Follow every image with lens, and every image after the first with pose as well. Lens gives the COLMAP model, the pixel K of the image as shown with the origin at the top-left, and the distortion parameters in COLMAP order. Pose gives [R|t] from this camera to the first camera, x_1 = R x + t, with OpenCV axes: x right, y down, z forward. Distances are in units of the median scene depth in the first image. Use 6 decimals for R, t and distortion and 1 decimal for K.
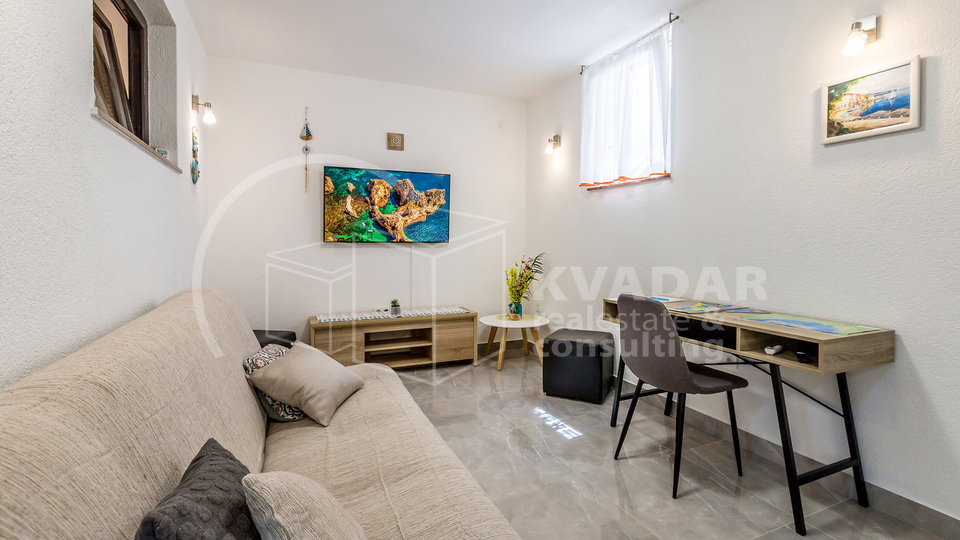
lens RADIAL K [[454.7, 0, 477.8], [0, 454.7, 245.3], [0, 0, 1]] dist [0.001869, 0.000295]
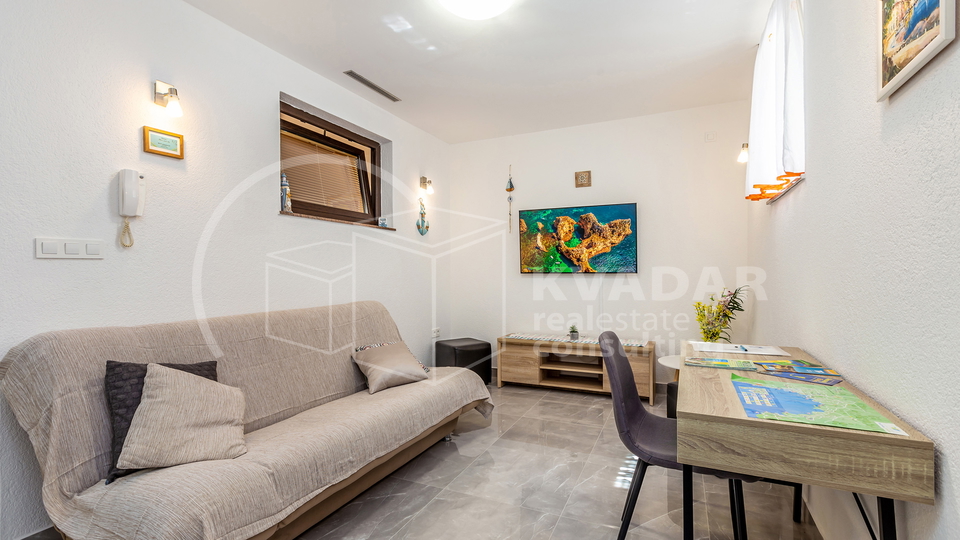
lens RADIAL K [[438.6, 0, 469.2], [0, 438.6, 271.8], [0, 0, 1]] dist [0.000415, 0.000089]
pose [[0.639063, -0.004011, -0.769144, 0.461089], [-0.001421, 0.999979, -0.006395, -0.002323], [0.769153, 0.005180, 0.639043, 0.138472]]
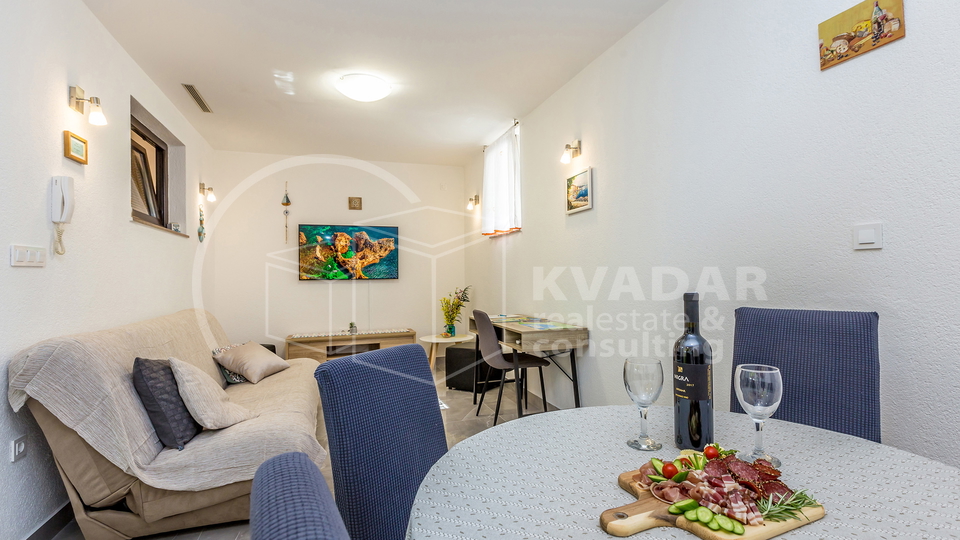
lens RADIAL K [[474.2, 0, 500.1], [0, 474.2, 268.7], [0, 0, 1]] dist [0.000233, -0.000038]
pose [[0.997742, -0.016762, -0.065032, 0.341923], [0.015211, 0.999590, -0.024264, 0.002663], [0.065412, 0.023220, 0.997588, -0.364512]]
